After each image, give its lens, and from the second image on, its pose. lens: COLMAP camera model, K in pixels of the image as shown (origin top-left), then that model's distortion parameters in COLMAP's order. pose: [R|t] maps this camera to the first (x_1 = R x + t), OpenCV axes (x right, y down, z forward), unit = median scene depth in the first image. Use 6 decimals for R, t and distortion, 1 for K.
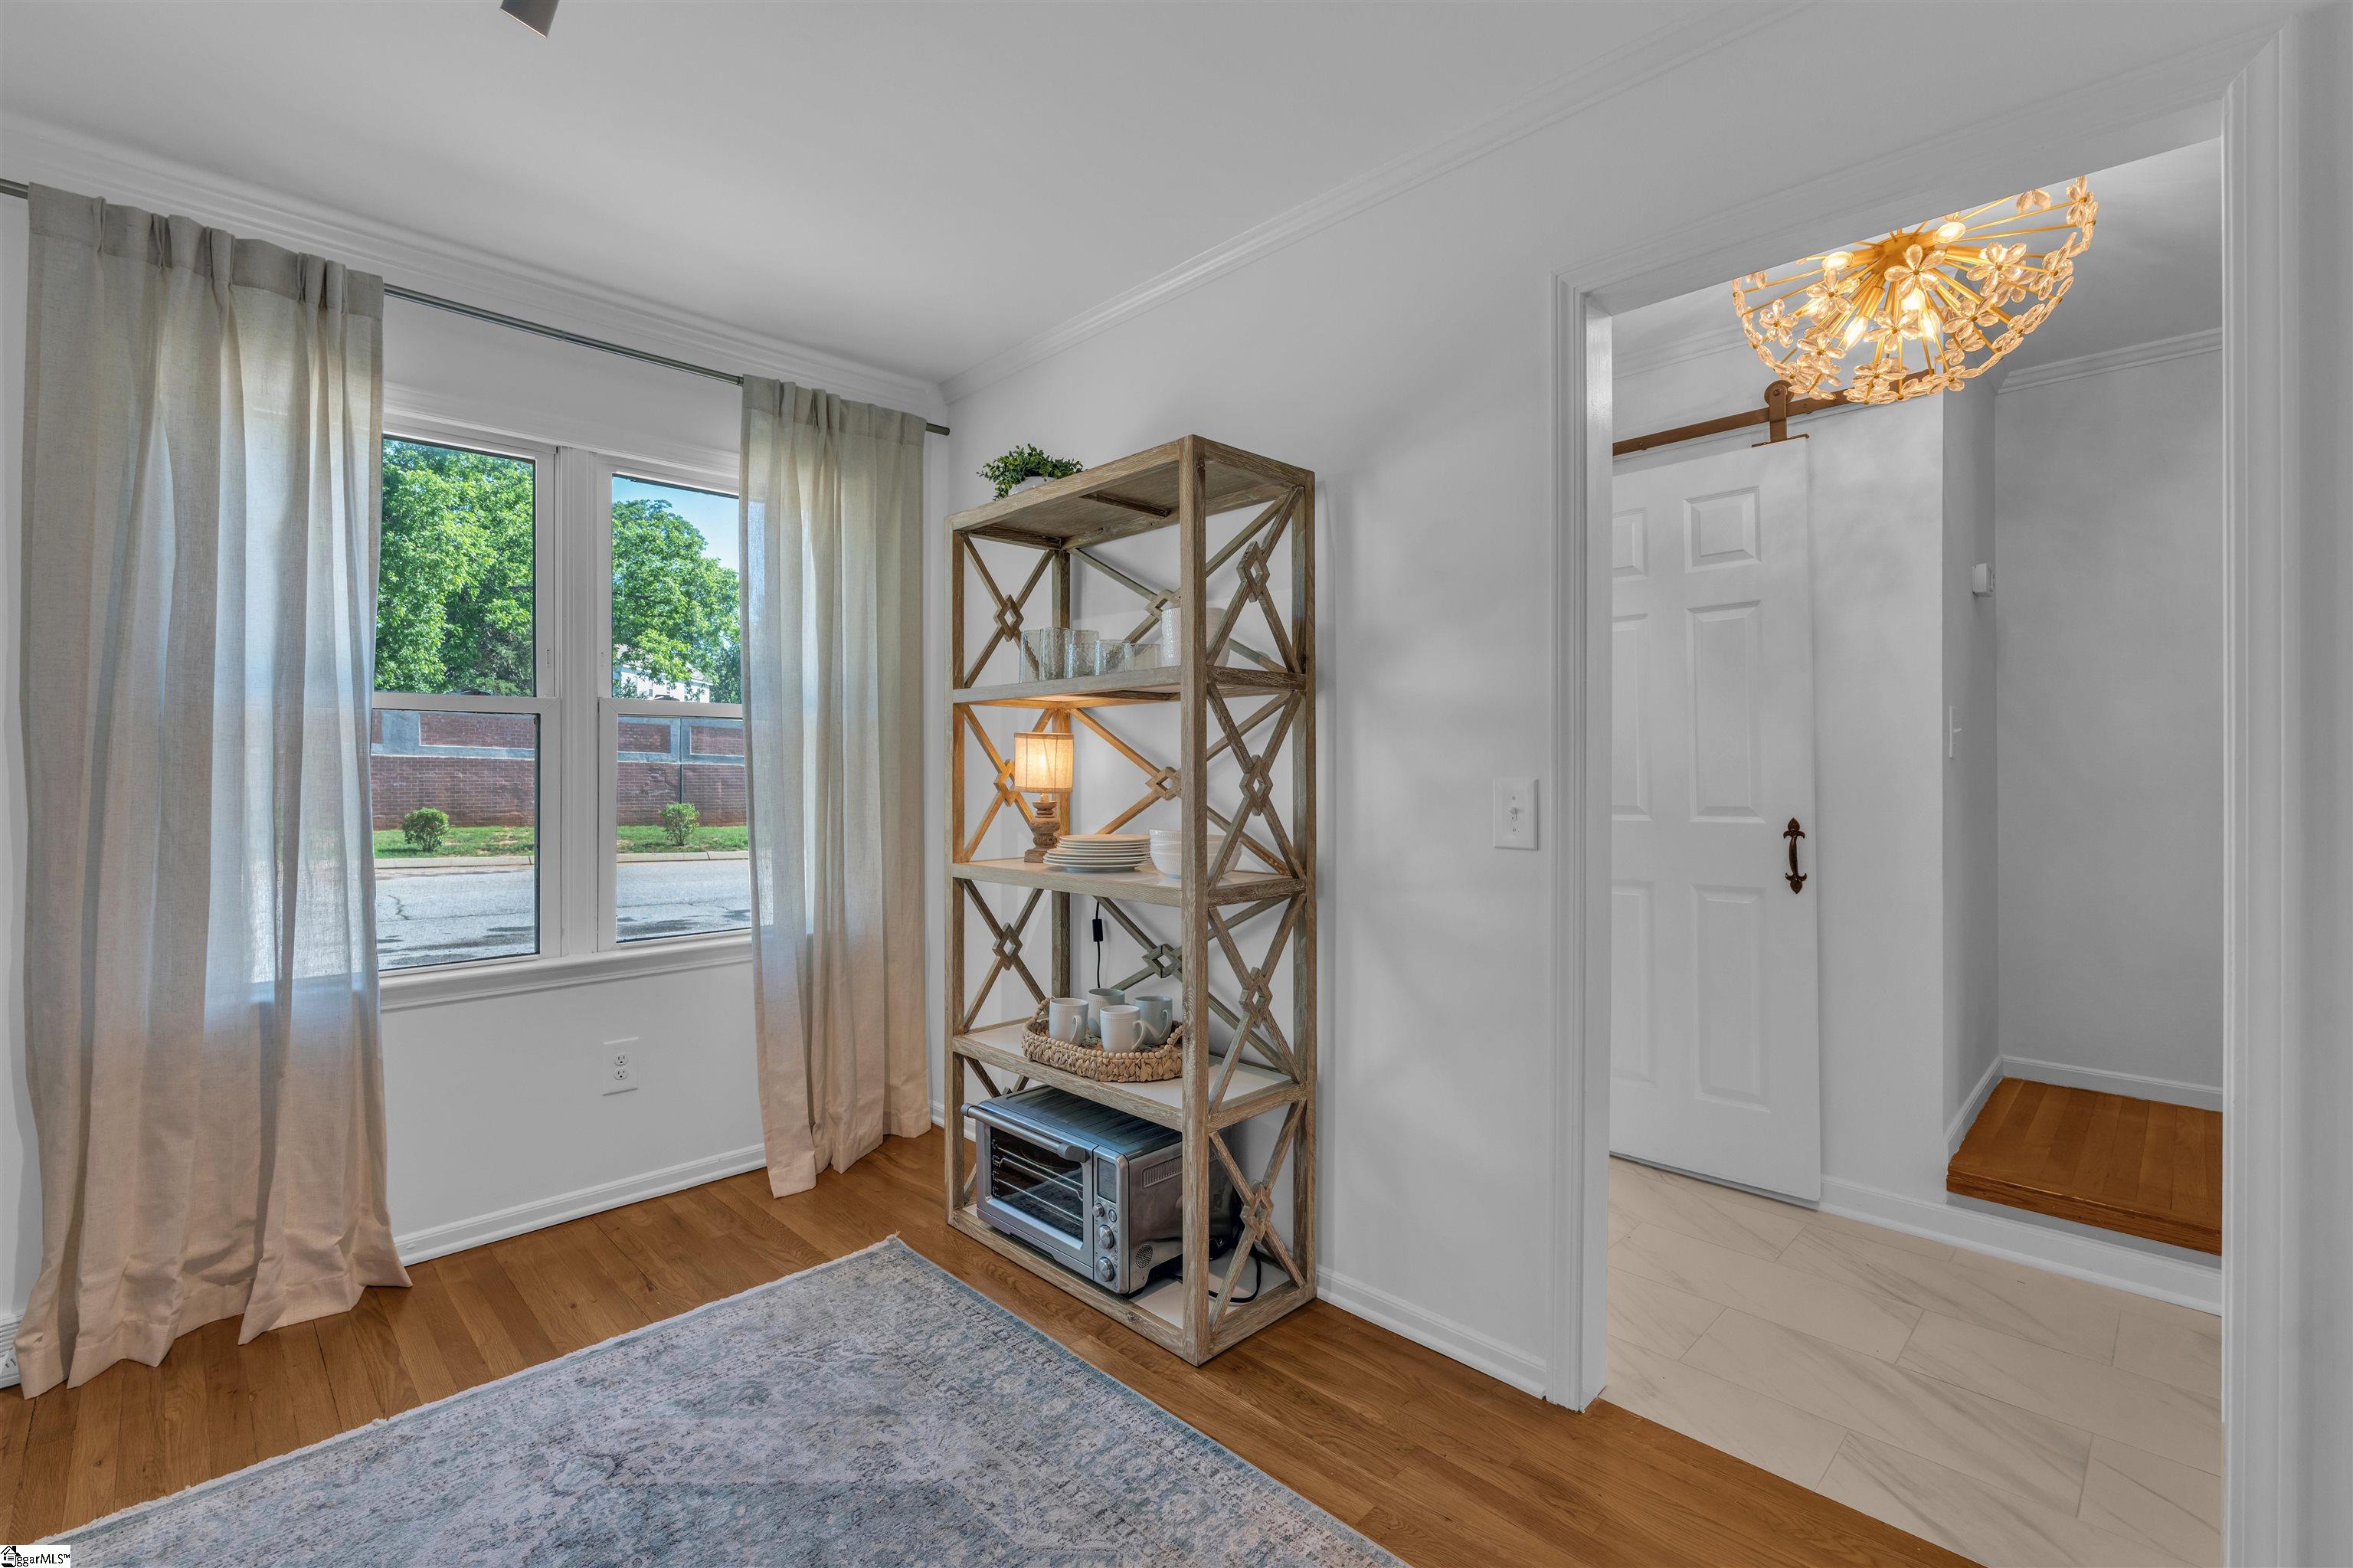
lens RADIAL K [[1042.8, 0, 1211.5], [0, 1042.8, 754.3], [0, 0, 1]] dist [0.000359, 0.000260]
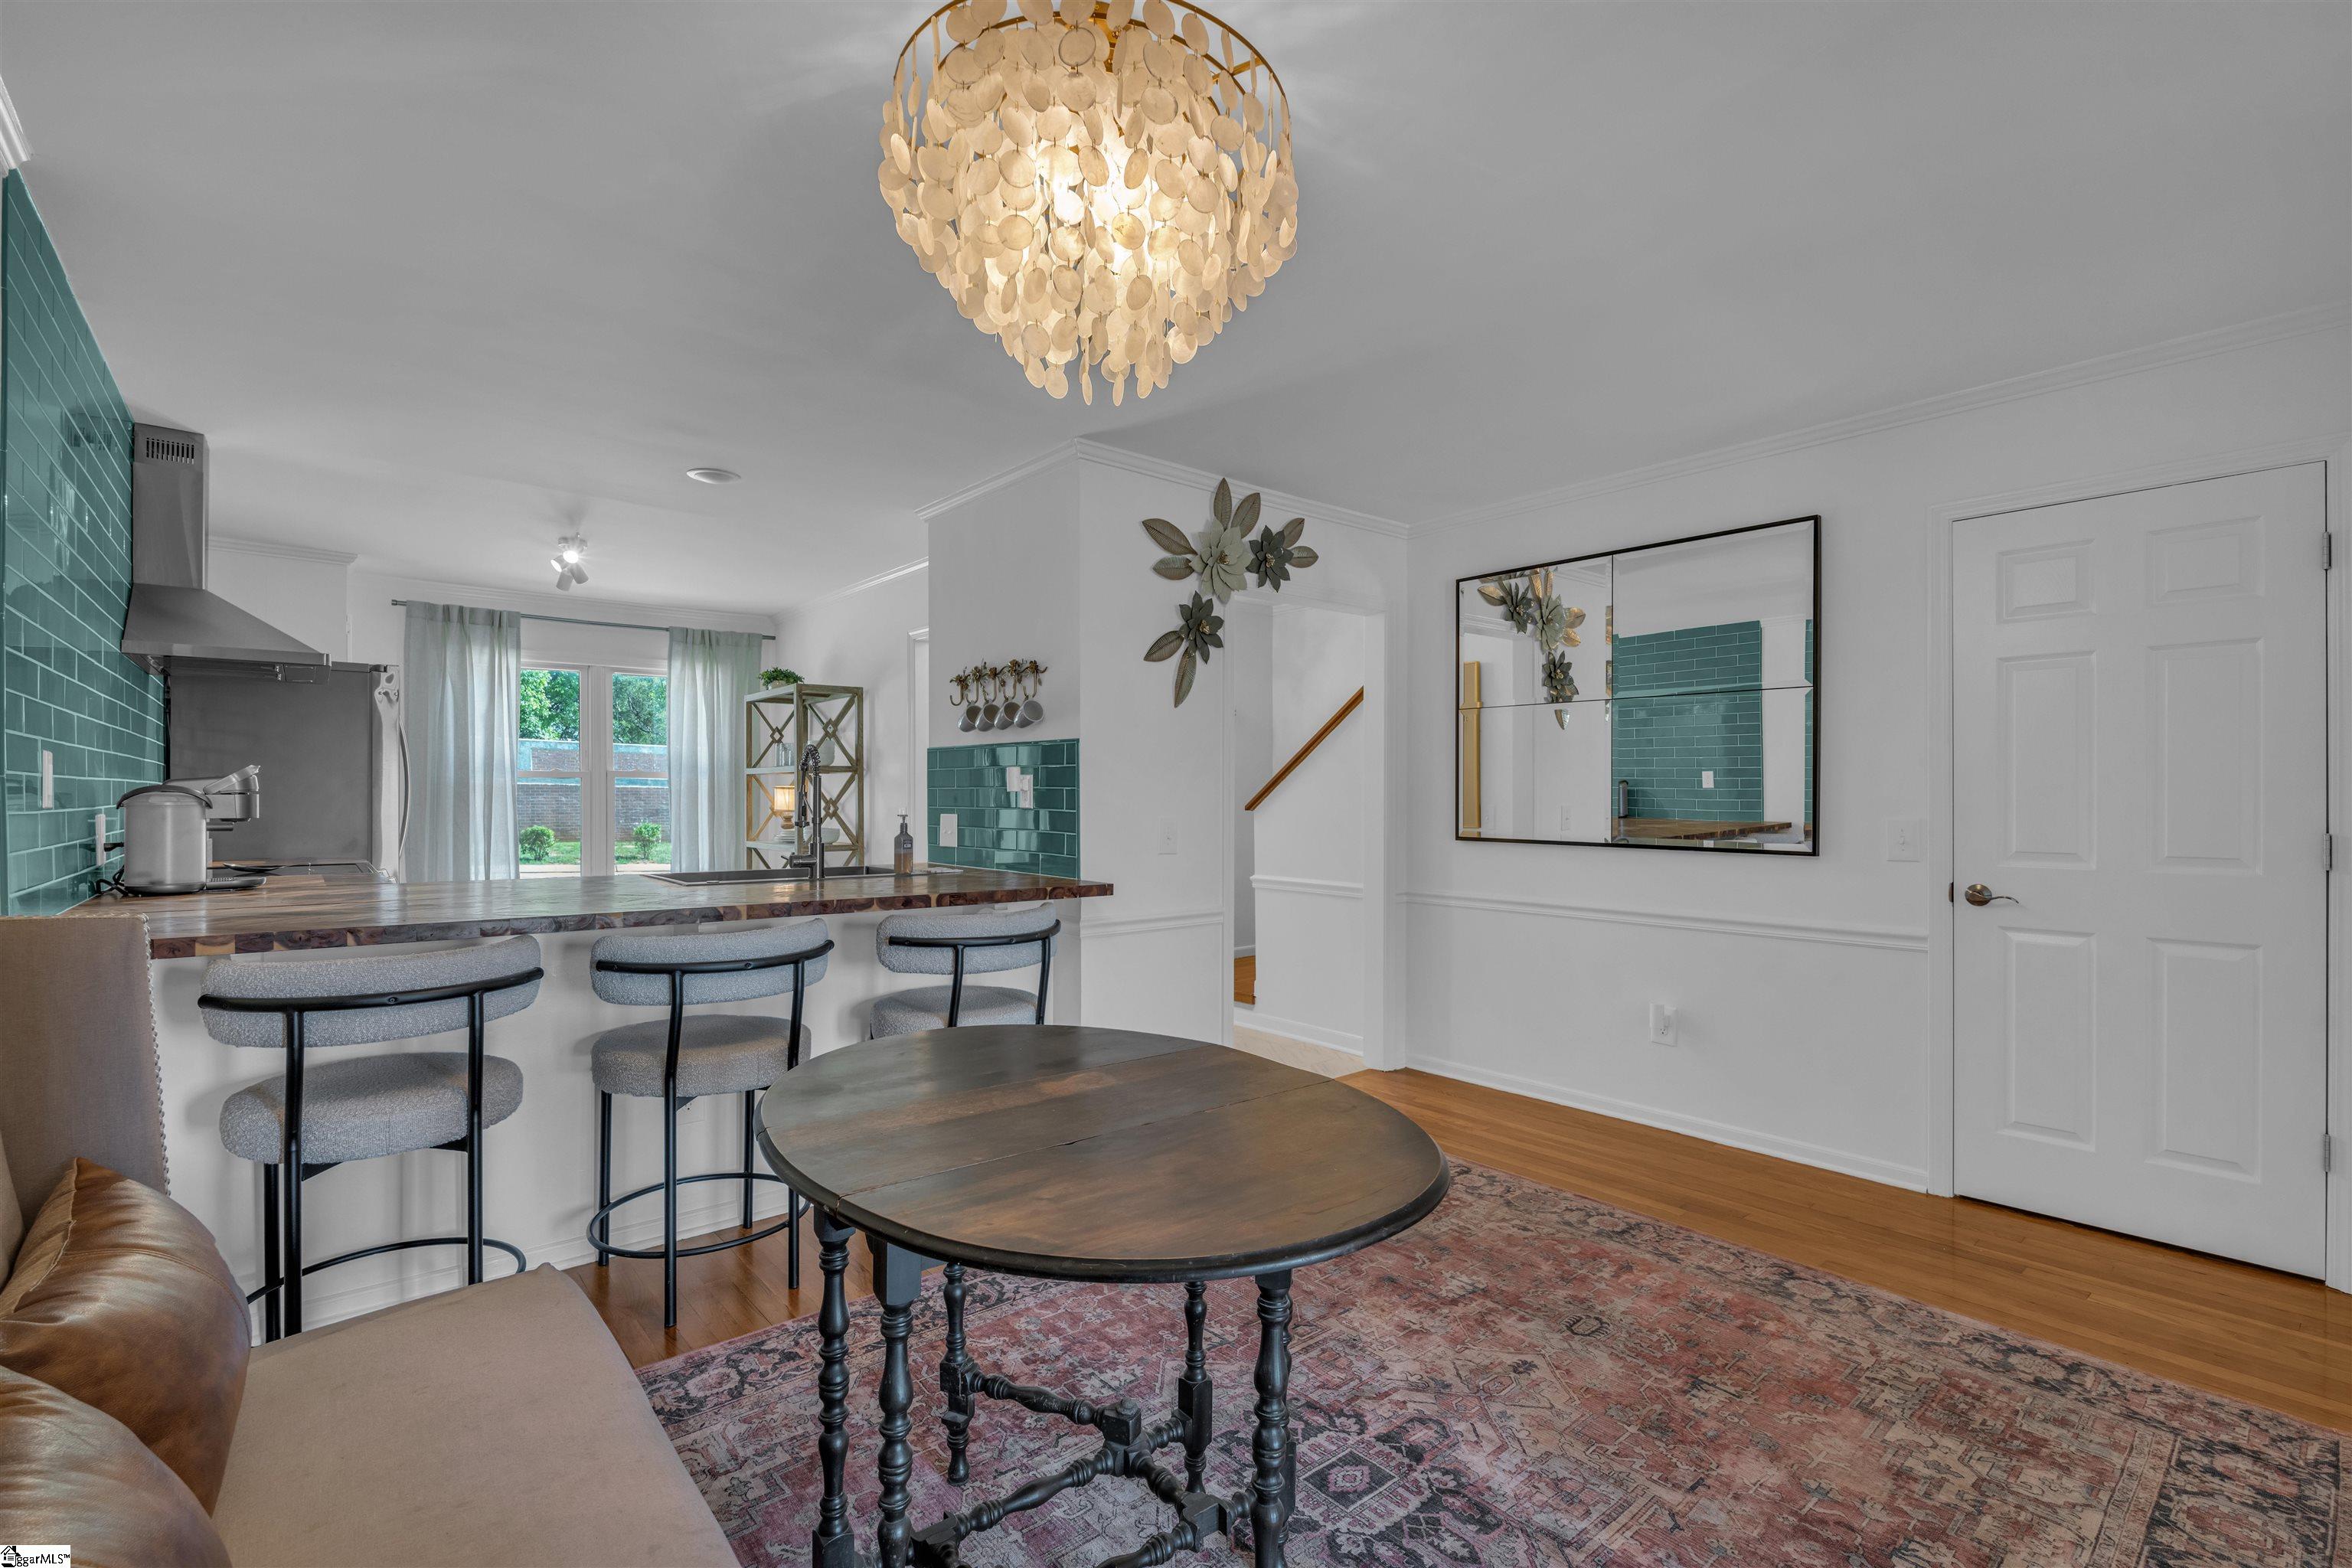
lens RADIAL K [[1025.7, 0, 1181.5], [0, 1025.7, 797.3], [0, 0, 1]] dist [0.001237, 0.000315]
pose [[0.996484, 0.003425, -0.083709, 0.899794], [-0.002000, 0.999852, 0.017092, -0.038190], [0.083755, -0.016864, 0.996344, -1.200117]]
